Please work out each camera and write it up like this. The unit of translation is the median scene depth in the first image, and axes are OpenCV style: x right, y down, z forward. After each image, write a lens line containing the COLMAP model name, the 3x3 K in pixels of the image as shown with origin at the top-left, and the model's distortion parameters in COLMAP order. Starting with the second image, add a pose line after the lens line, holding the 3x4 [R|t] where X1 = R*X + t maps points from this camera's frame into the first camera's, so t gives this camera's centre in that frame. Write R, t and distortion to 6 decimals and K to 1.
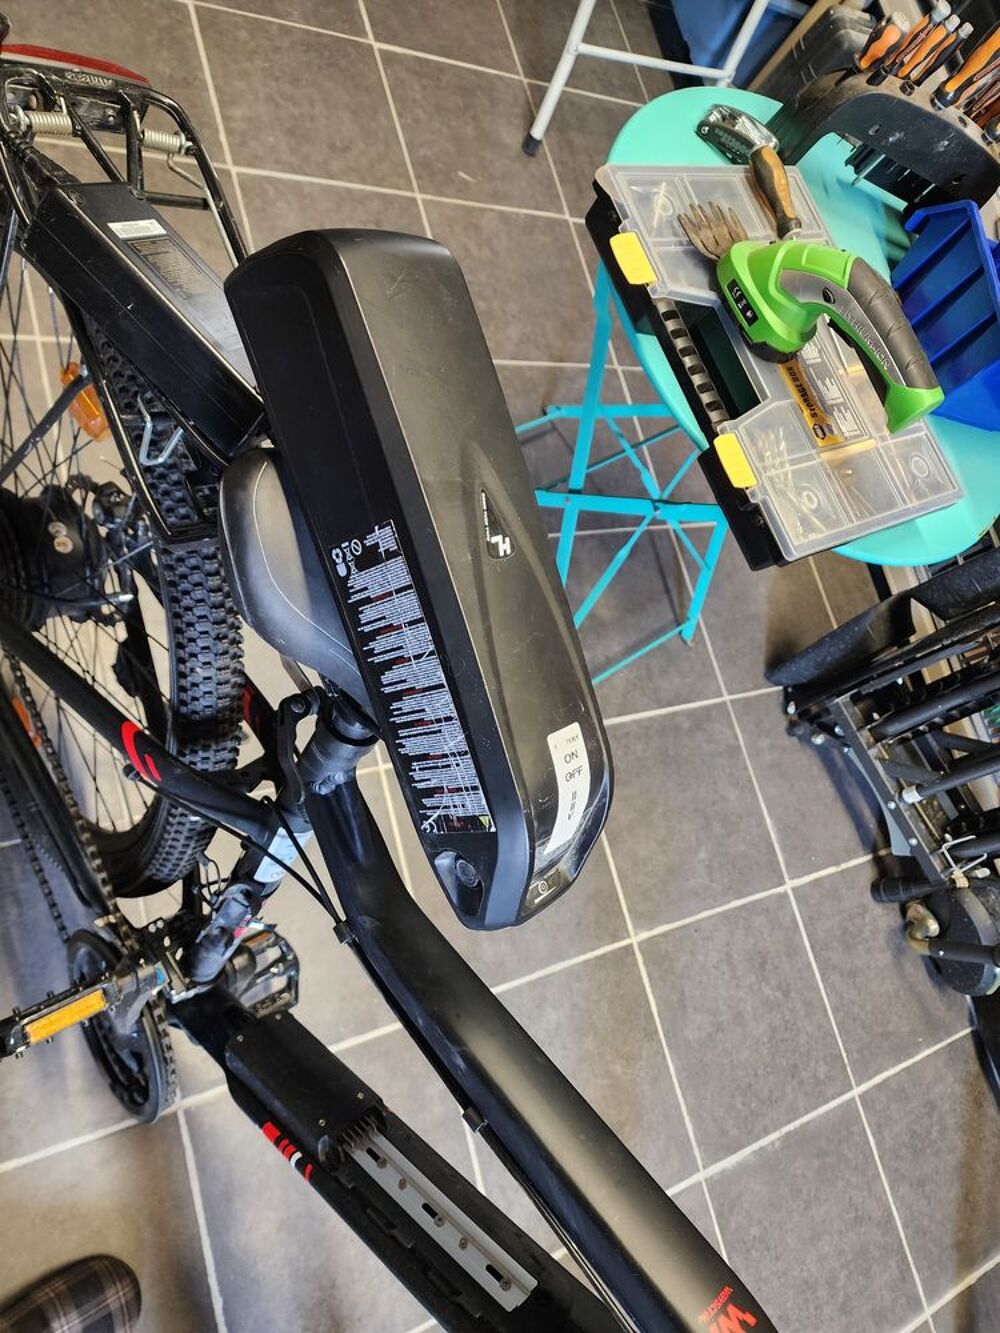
lens RADIAL K [[904.2, 0, 503.7], [0, 904.2, 673.3], [0, 0, 1]] dist [0.053720, -0.052229]
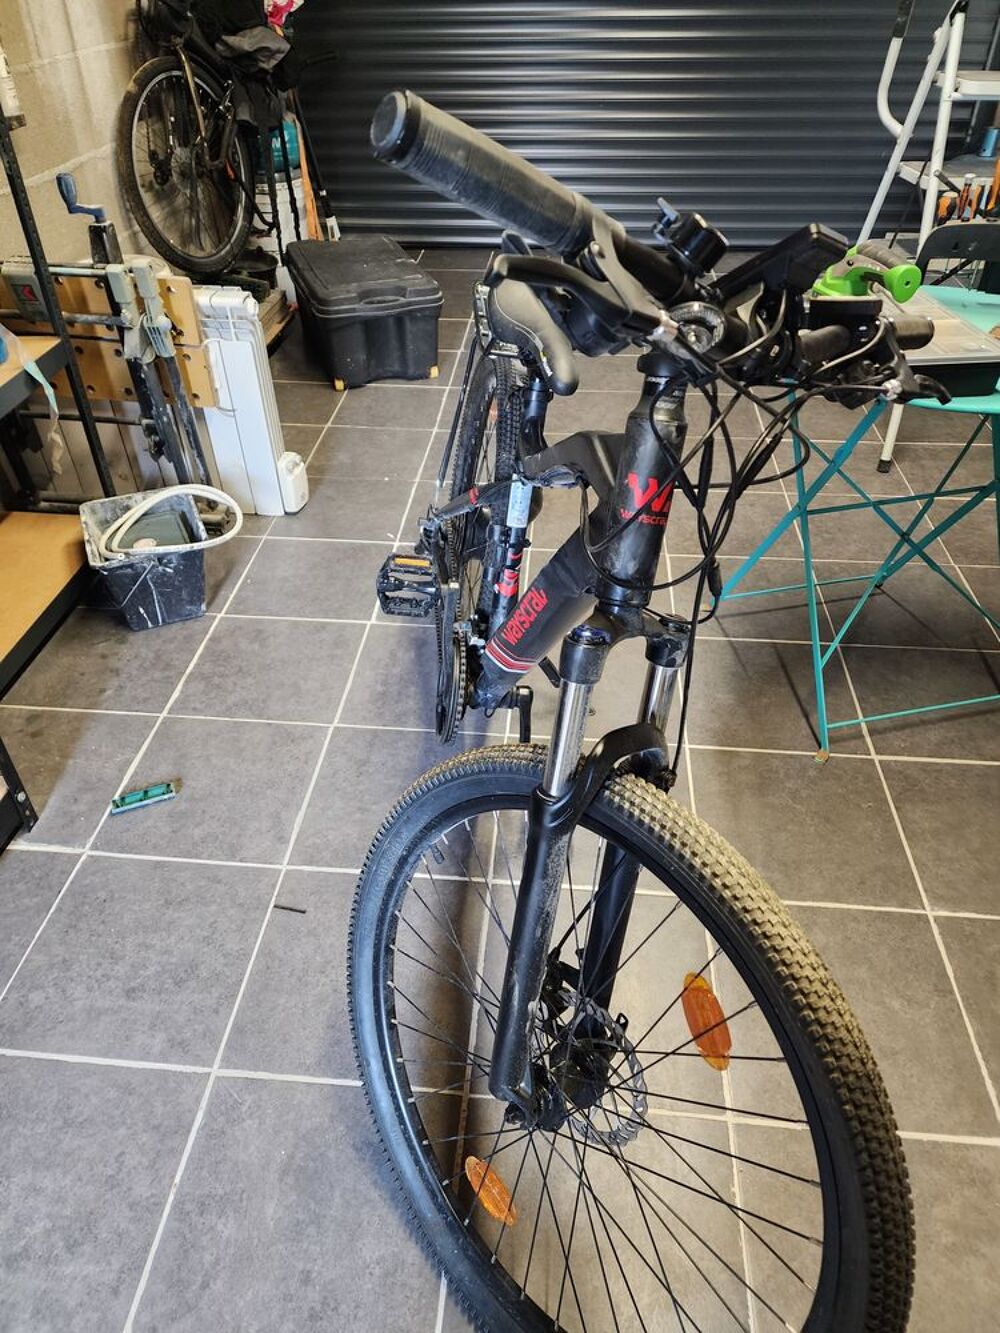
lens RADIAL K [[904.2, 0, 491.8], [0, 904.2, 654.2], [0, 0, 1]] dist [0.053720, -0.052229]
pose [[0.825384, -0.145902, -0.545393, 0.462281], [-0.216396, 0.810494, -0.544309, 0.981589], [0.521454, 0.567284, 0.637397, -0.065051]]
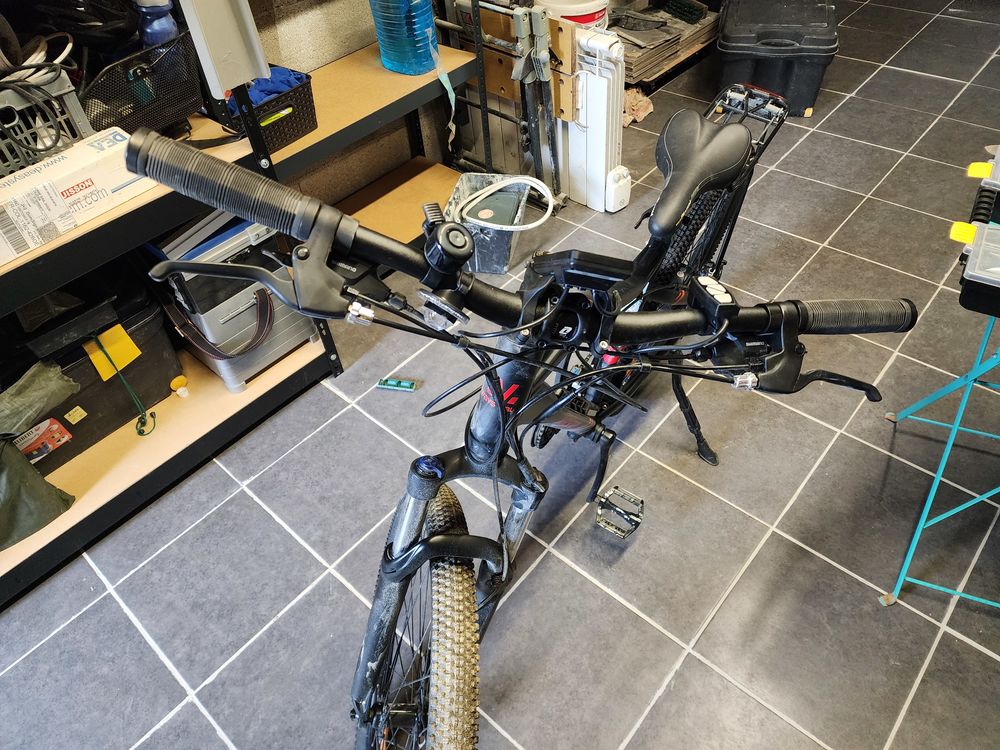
lens RADIAL K [[678.3, 0, 490.9], [0, 678.3, 376.7], [0, 0, 1]] dist [0.053720, -0.052229]
pose [[0.429017, 0.218951, -0.876359, 0.766415], [-0.701720, 0.691699, -0.170708, 0.576389], [0.568800, 0.688195, 0.450393, 0.072945]]
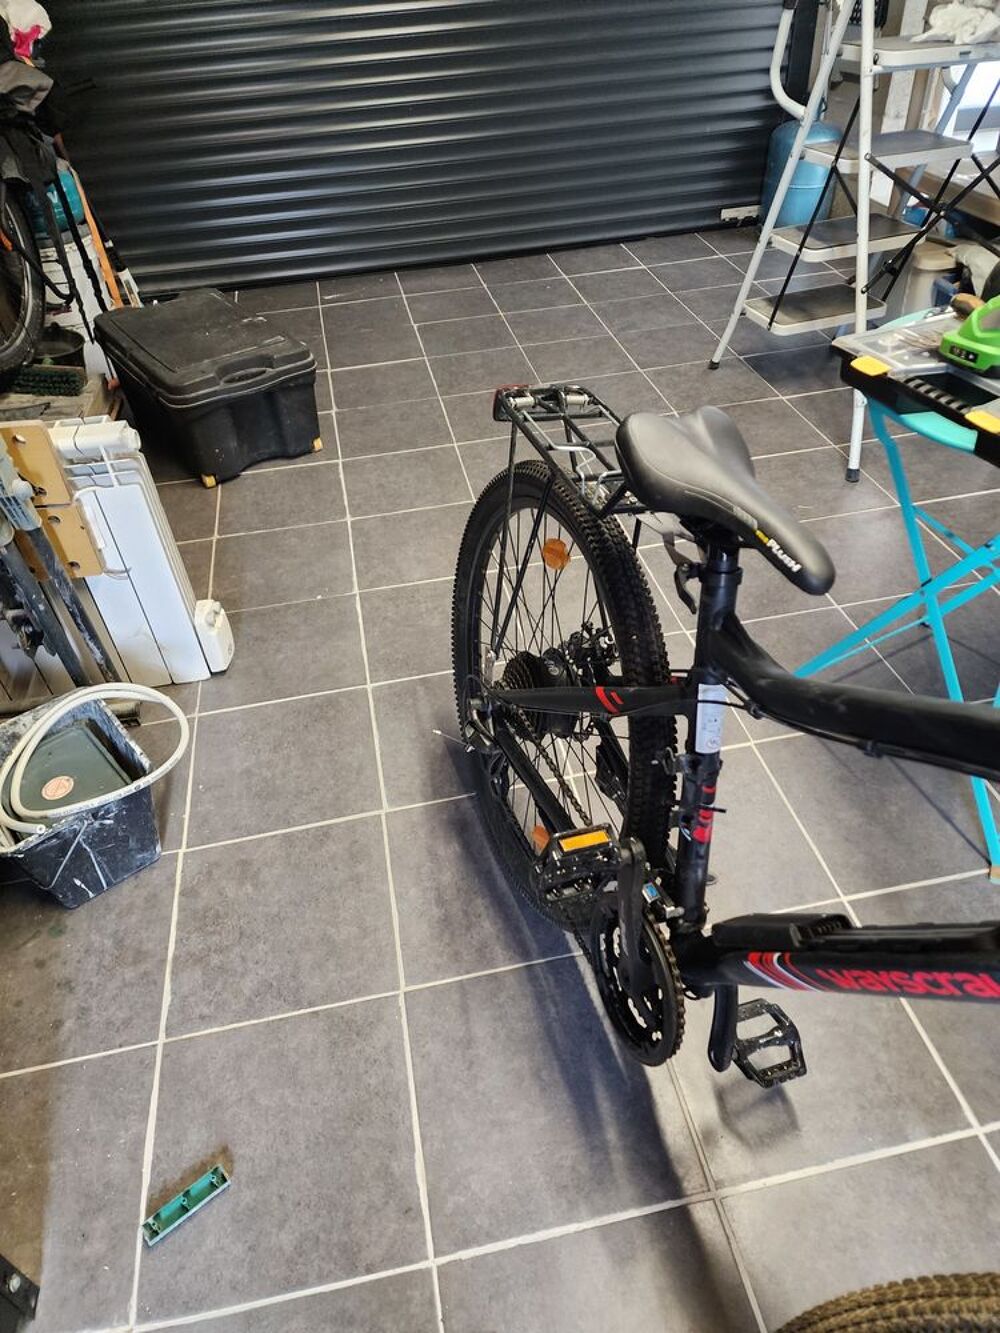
lens RADIAL K [[904.2, 0, 500.5], [0, 904.2, 645.5], [0, 0, 1]] dist [0.053720, -0.052229]
pose [[0.863153, -0.327605, -0.384242, 0.031152], [0.068314, 0.829729, -0.553970, 0.538102], [0.500300, 0.451912, 0.738563, -0.151008]]
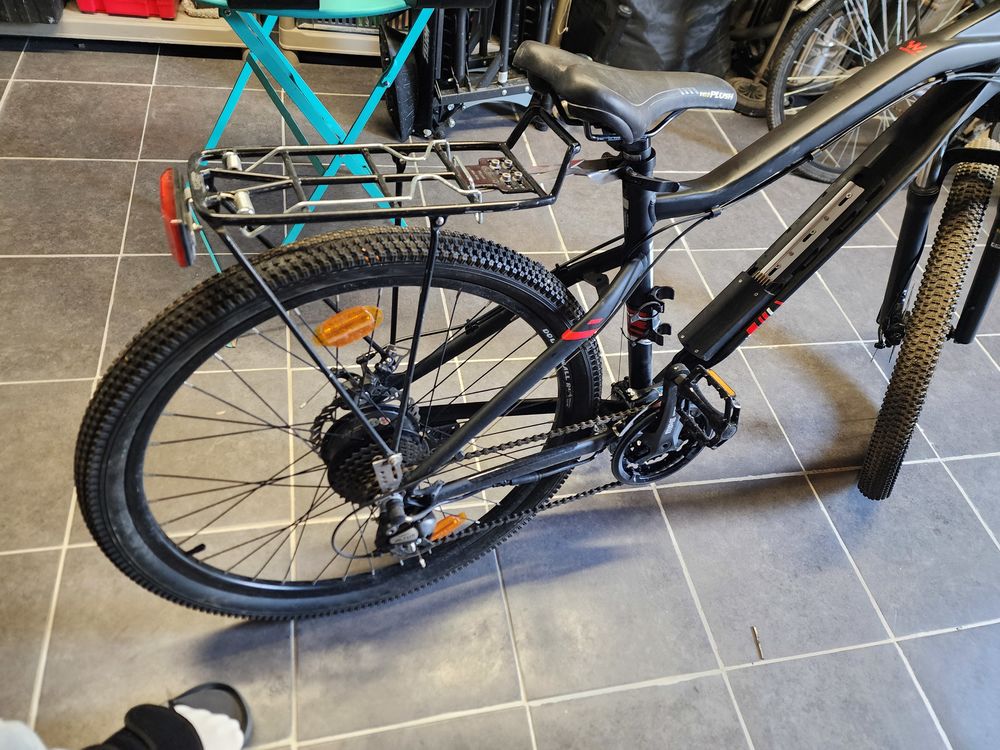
lens RADIAL K [[678.3, 0, 490.2], [0, 678.3, 378.4], [0, 0, 1]] dist [0.053720, -0.052229]
pose [[0.160977, -0.961254, 0.223780, -0.512400], [0.890836, 0.239117, 0.386309, -0.340391], [-0.424851, 0.137164, 0.894812, -0.014019]]
